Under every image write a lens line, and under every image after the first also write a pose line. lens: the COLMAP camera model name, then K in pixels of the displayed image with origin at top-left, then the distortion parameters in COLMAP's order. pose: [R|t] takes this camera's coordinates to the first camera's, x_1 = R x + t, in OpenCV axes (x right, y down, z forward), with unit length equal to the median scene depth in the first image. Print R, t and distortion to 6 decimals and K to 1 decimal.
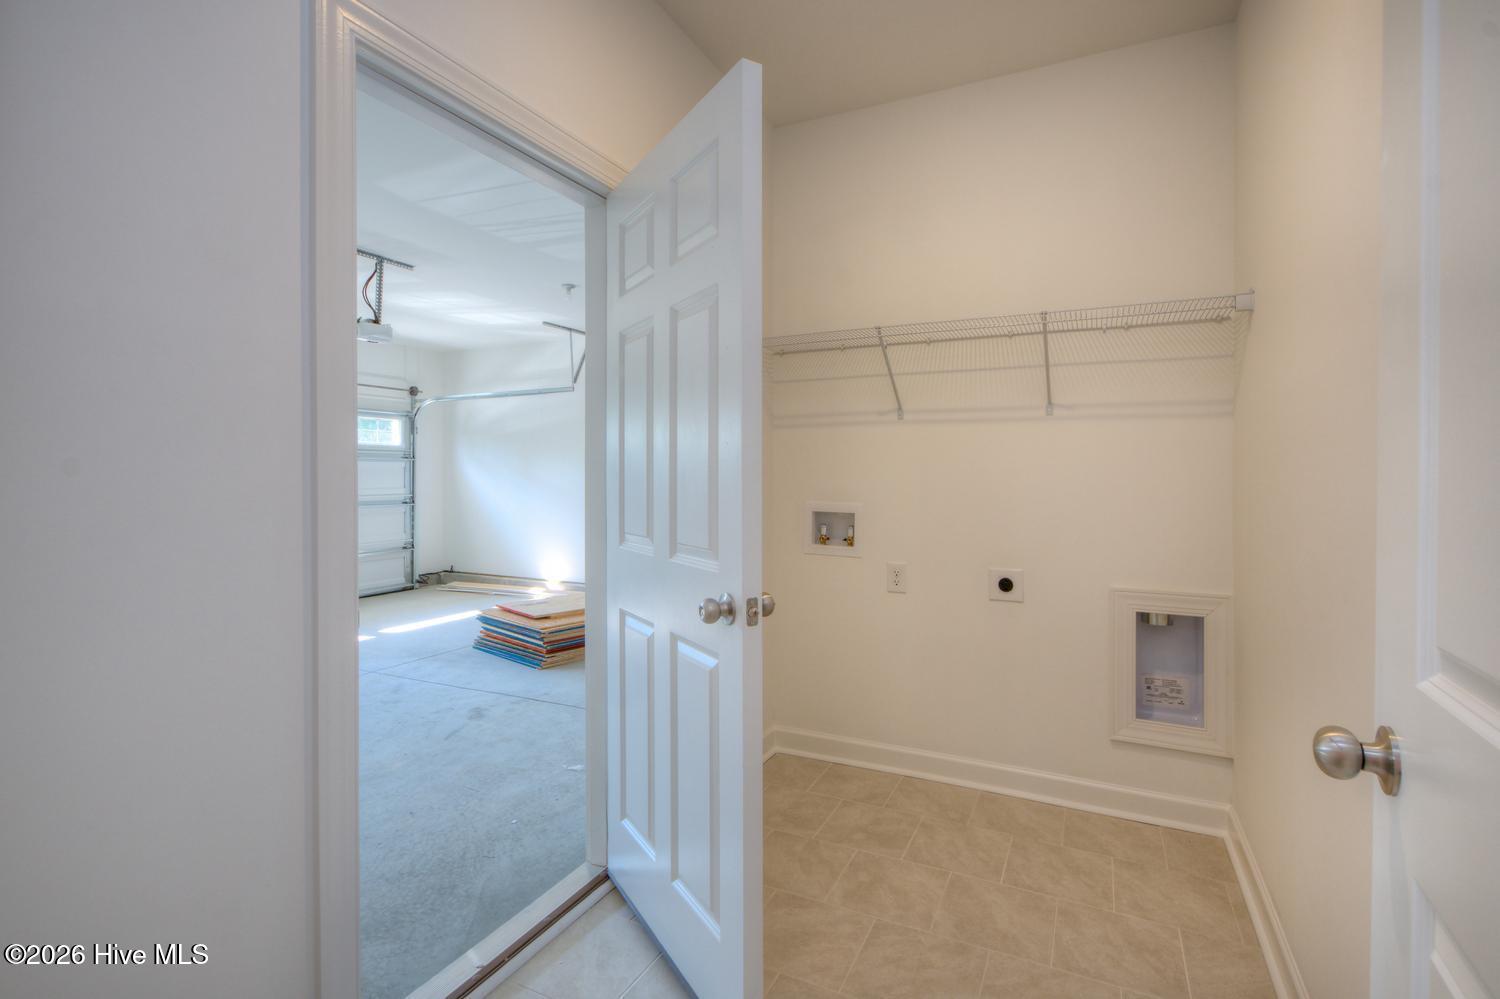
lens RADIAL K [[682.5, 0, 778.0], [0, 682.5, 474.5], [0, 0, 1]] dist [0.000819, -0.000244]
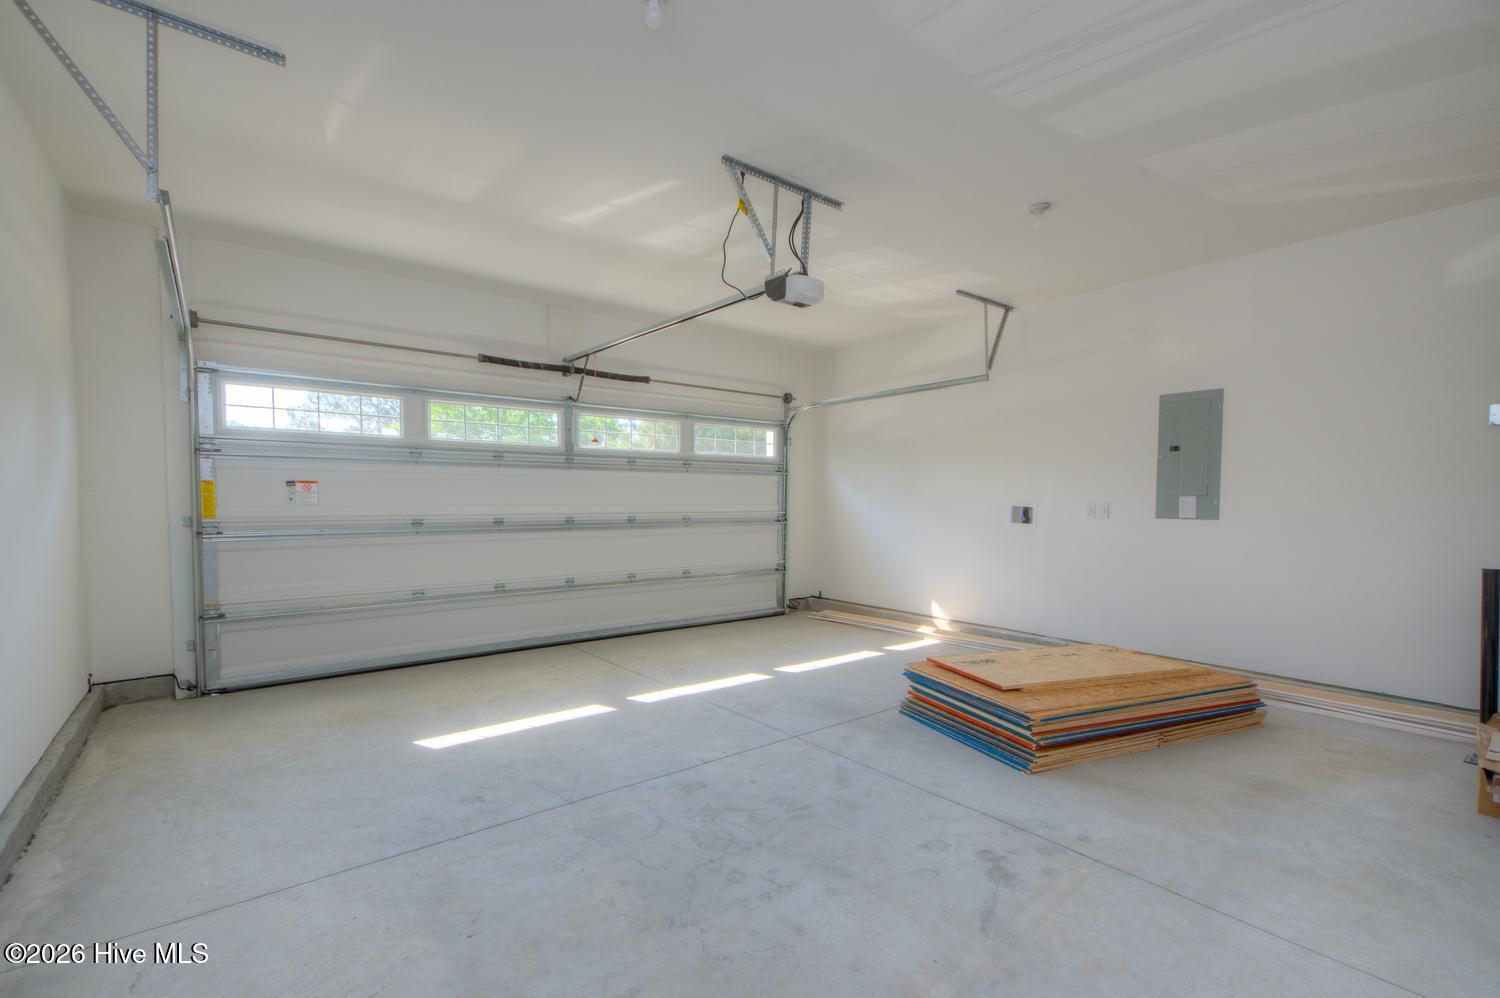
lens RADIAL K [[668.8, 0, 754.8], [0, 668.8, 507.7], [0, 0, 1]] dist [0.000746, 0.000108]
pose [[0.896771, 0.008997, -0.442403, -0.366417], [-0.003433, 0.999905, 0.013377, 0.024648], [0.442481, -0.010477, 0.896717, 0.370542]]
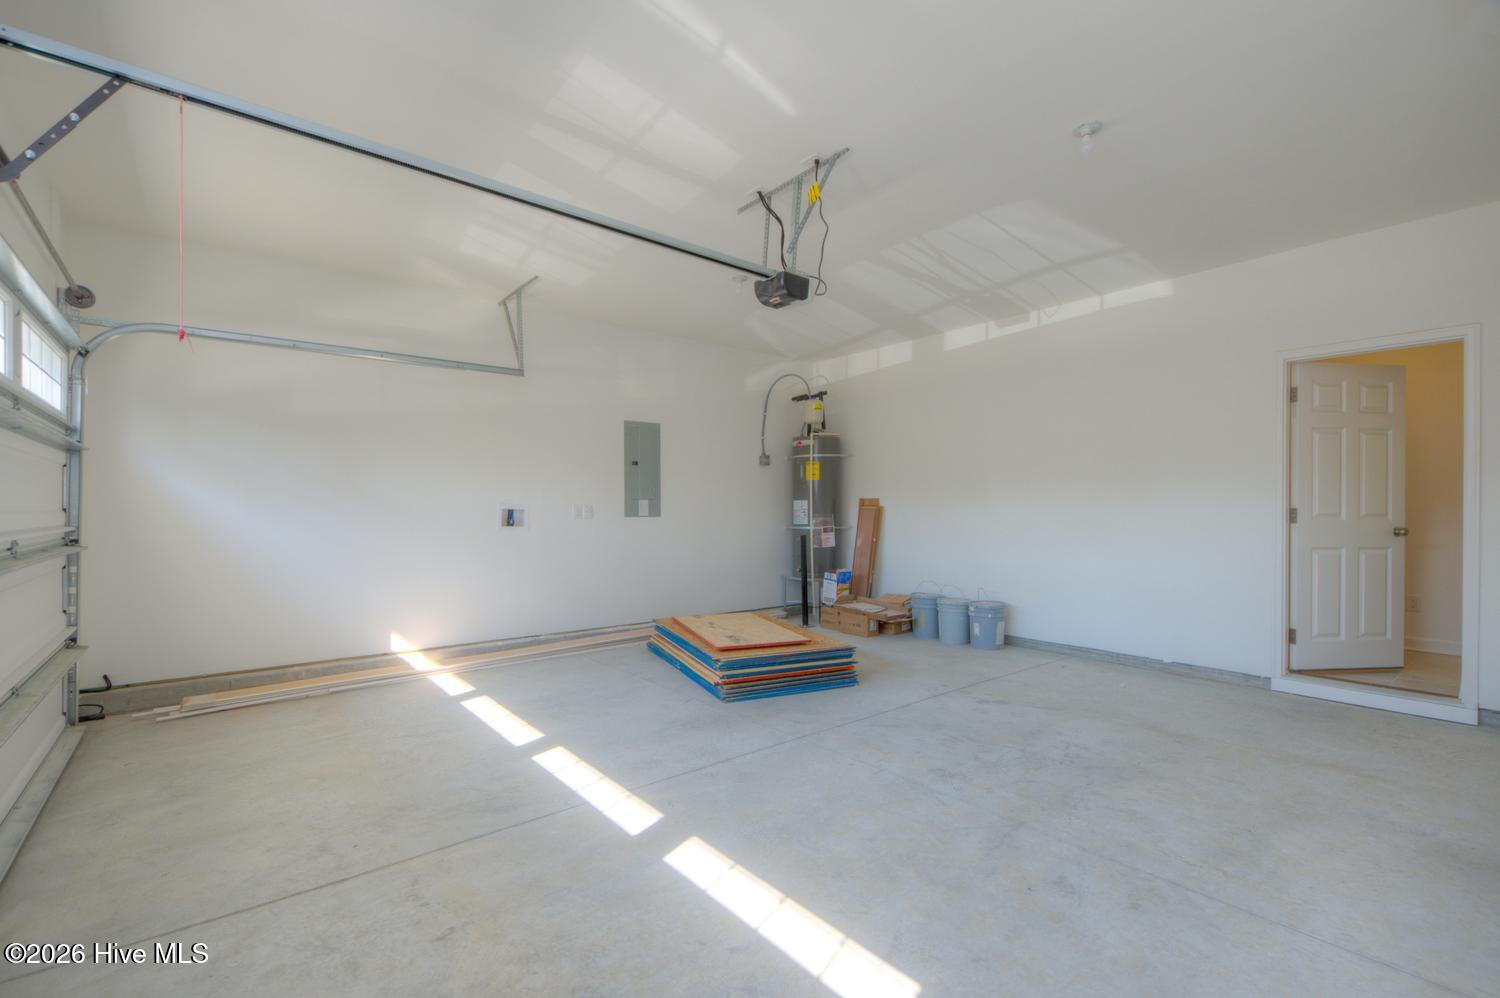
lens RADIAL K [[671.5, 0, 750.0], [0, 671.5, 499.0], [0, 0, 1]] dist [0.003106, 0.000422]
pose [[0.433626, 0.009659, 0.901041, -1.568968], [-0.001032, 0.999947, -0.010223, 0.032074], [-0.901092, 0.003503, 0.433613, 0.867089]]
